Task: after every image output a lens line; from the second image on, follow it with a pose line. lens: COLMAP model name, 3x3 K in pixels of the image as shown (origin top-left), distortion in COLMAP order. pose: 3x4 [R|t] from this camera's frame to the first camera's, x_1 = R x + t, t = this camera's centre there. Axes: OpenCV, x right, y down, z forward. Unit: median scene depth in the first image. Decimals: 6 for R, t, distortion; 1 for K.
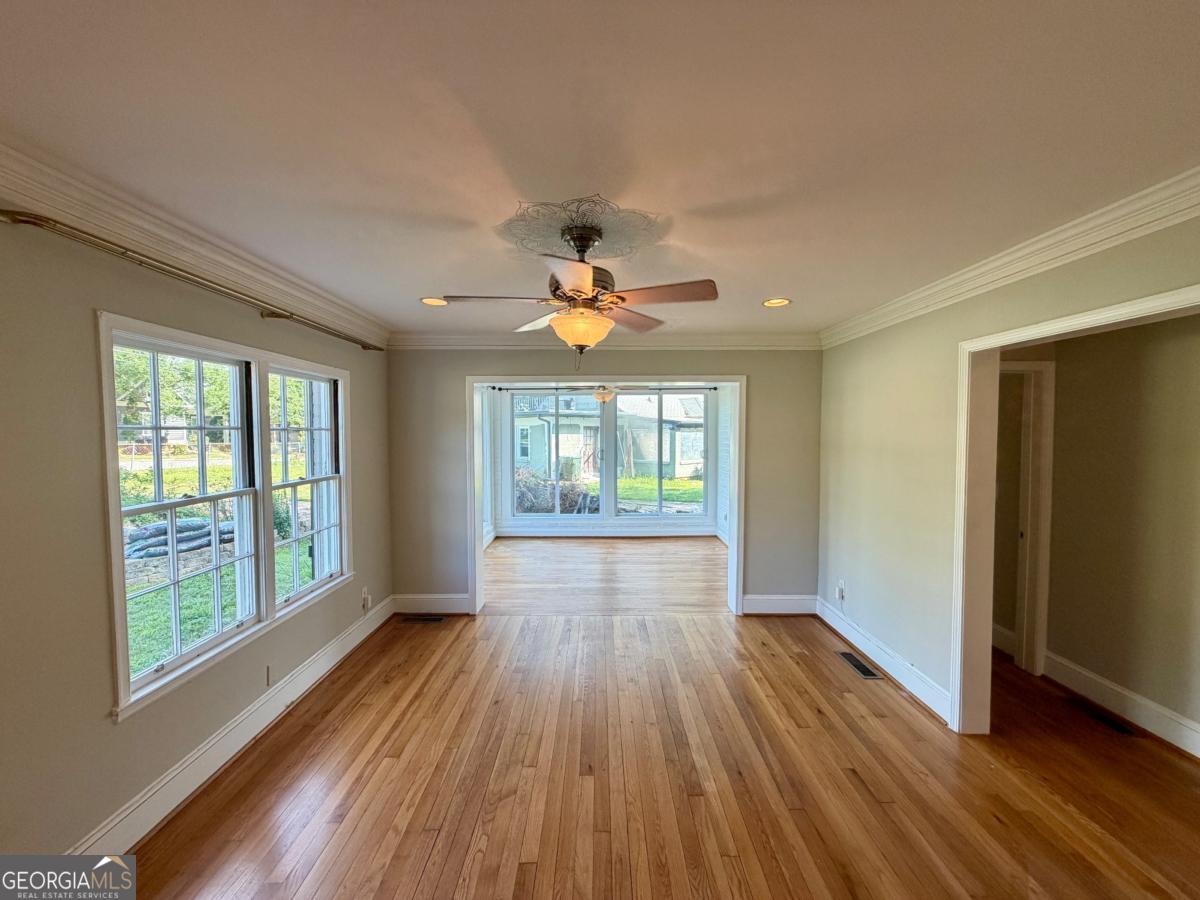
lens RADIAL K [[478.0, 0, 598.0], [0, 478.0, 449.5], [0, 0, 1]] dist [-0.000924, 0.000228]
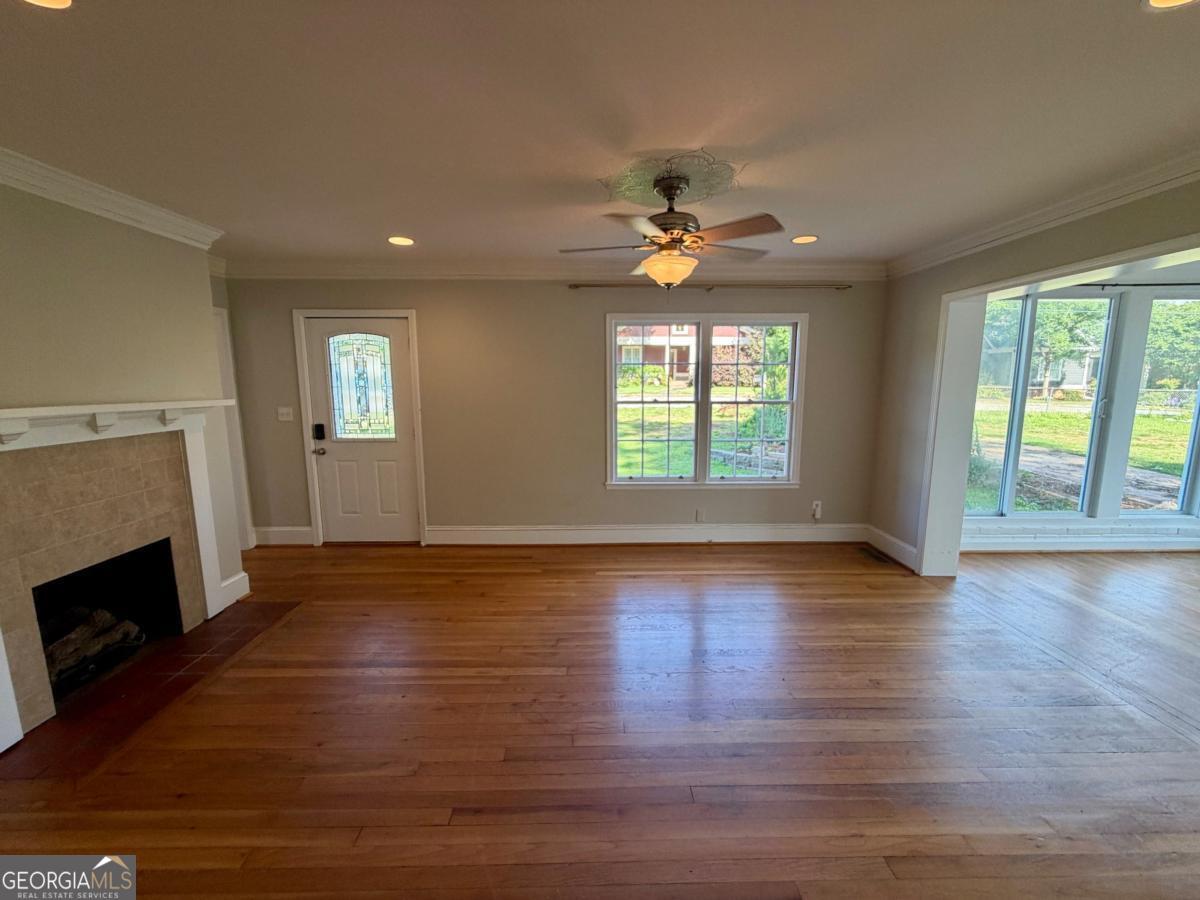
lens RADIAL K [[478.0, 0, 598.0], [0, 478.0, 449.5], [0, 0, 1]] dist [-0.000924, 0.000228]
pose [[0.012449, 0.148276, -0.988868, 0.578307], [-0.037737, 0.988310, 0.147717, 0.011140], [0.999210, 0.035478, 0.017899, 0.395357]]
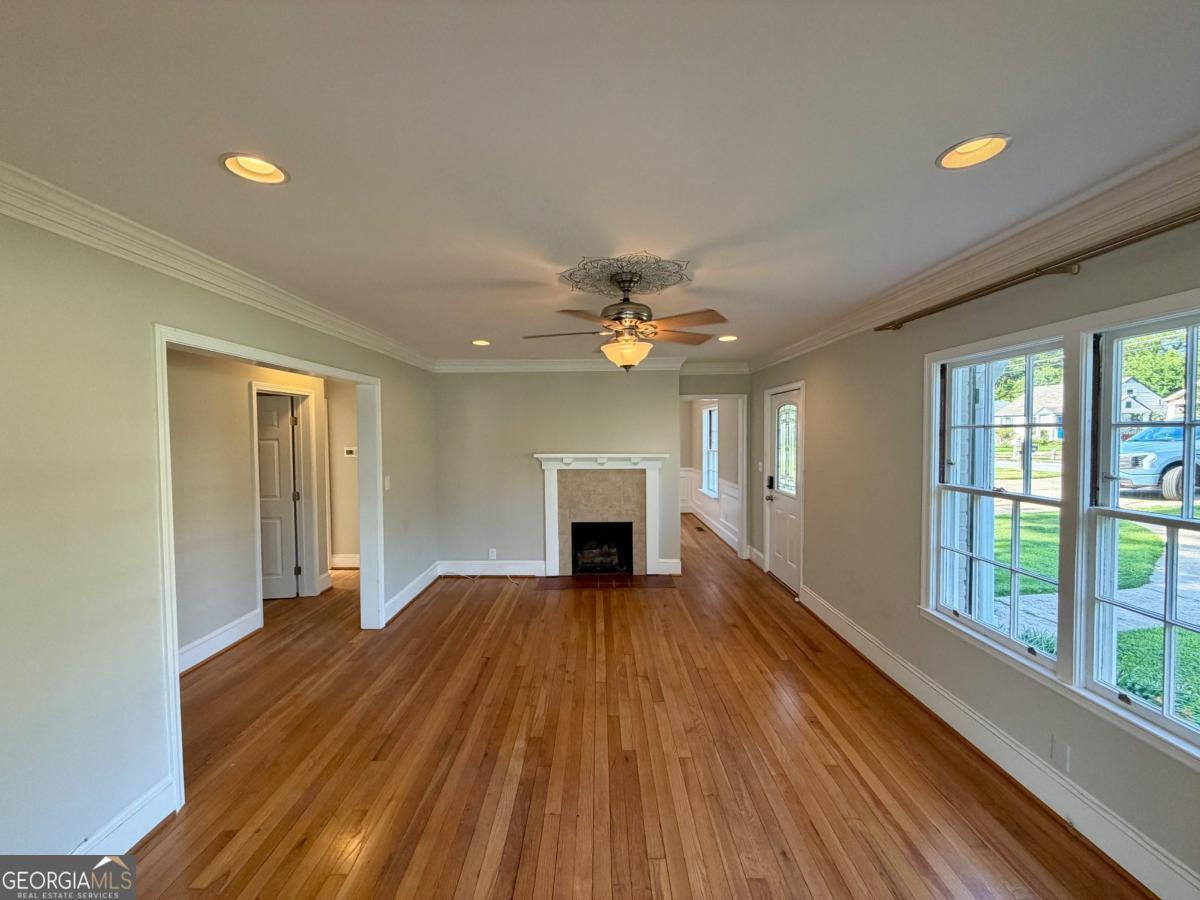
lens RADIAL K [[478.0, 0, 598.0], [0, 478.0, 449.5], [0, 0, 1]] dist [-0.000924, 0.000228]
pose [[-0.999955, 0.009419, -0.000635, 0.022172], [0.009347, 0.997279, 0.073119, -0.042068], [0.001322, 0.073110, -0.997323, 1.103917]]
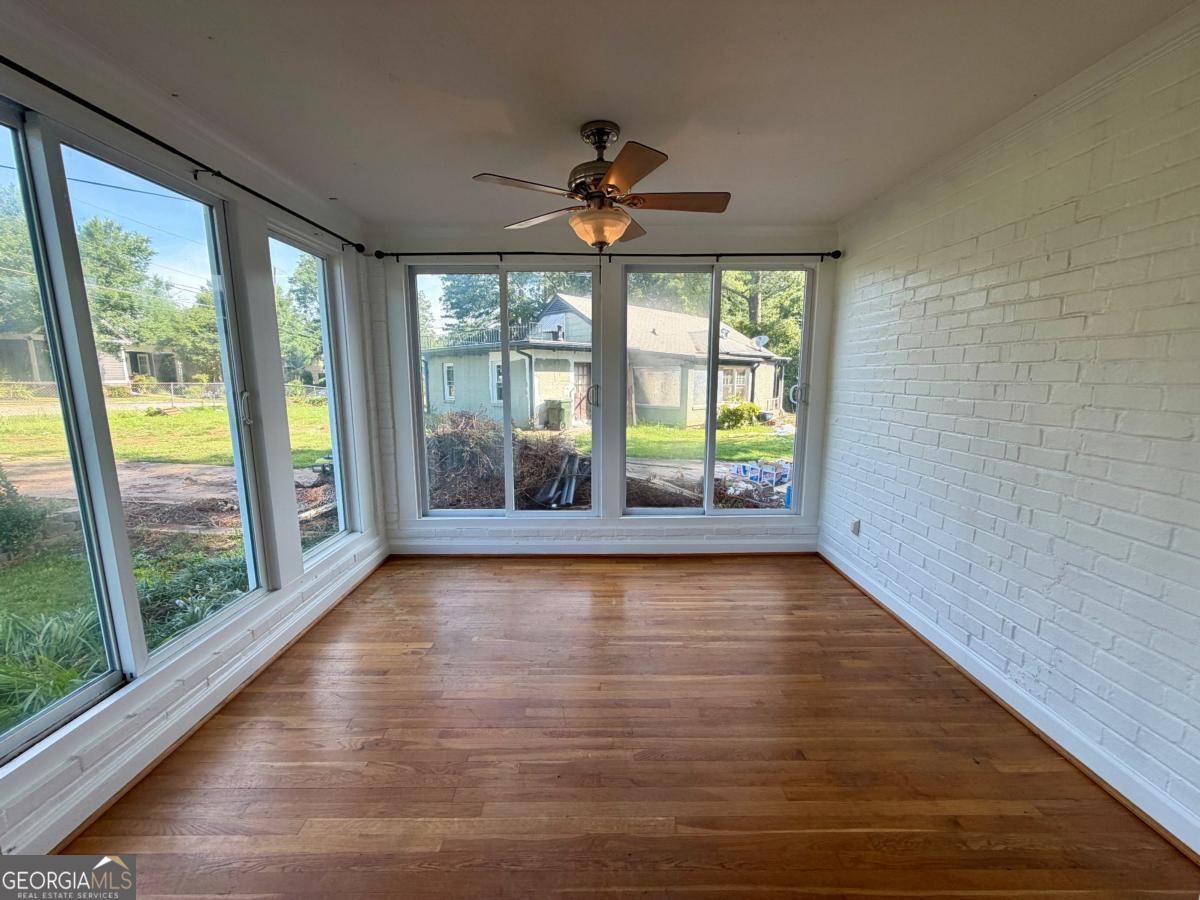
lens RADIAL K [[478.0, 0, 598.0], [0, 478.0, 449.5], [0, 0, 1]] dist [-0.000924, 0.000228]
pose [[0.999951, -0.000077, 0.009851, 0.009940], [-0.001076, 0.993129, 0.117021, 0.016173], [-0.009792, -0.117026, 0.993081, 0.885945]]
